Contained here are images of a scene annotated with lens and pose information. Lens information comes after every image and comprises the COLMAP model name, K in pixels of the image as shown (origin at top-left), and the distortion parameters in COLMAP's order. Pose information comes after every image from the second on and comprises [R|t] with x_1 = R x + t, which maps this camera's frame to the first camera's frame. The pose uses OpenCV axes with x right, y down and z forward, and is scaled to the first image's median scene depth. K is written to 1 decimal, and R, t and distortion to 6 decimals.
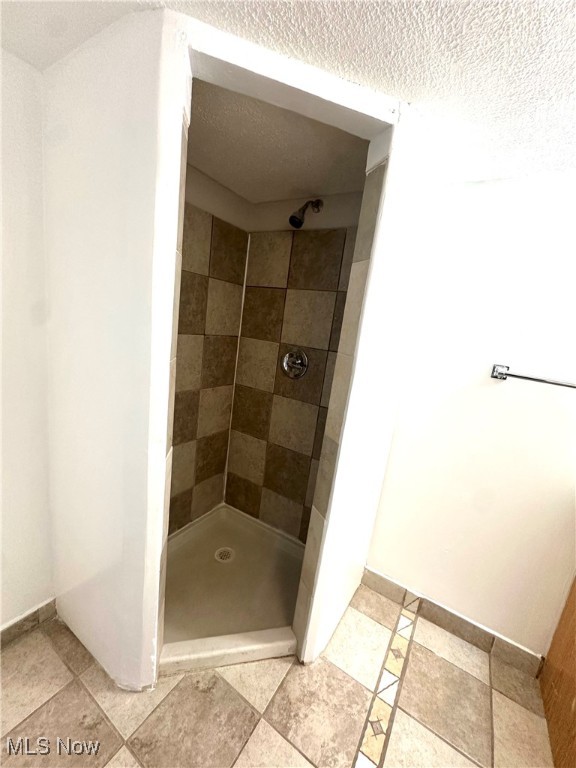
lens RADIAL K [[306.4, 0, 289.1], [0, 306.4, 385.1], [0, 0, 1]] dist [0.000178, 0.000260]
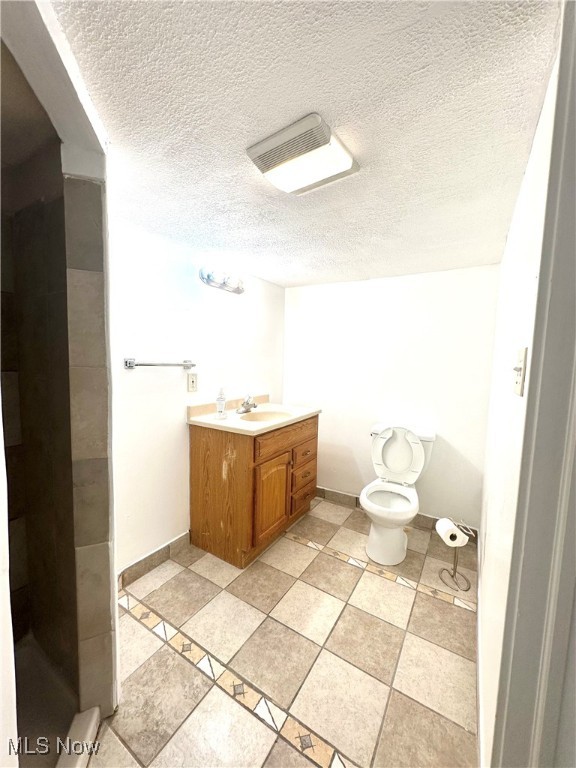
lens RADIAL K [[306.4, 0, 289.3], [0, 306.4, 383.3], [0, 0, 1]] dist [0.000178, 0.000260]
pose [[-0.008844, -0.208377, 0.978009, -0.665730], [0.168584, 0.963736, 0.206861, -0.123018], [-0.985648, 0.166706, 0.026606, 0.326459]]
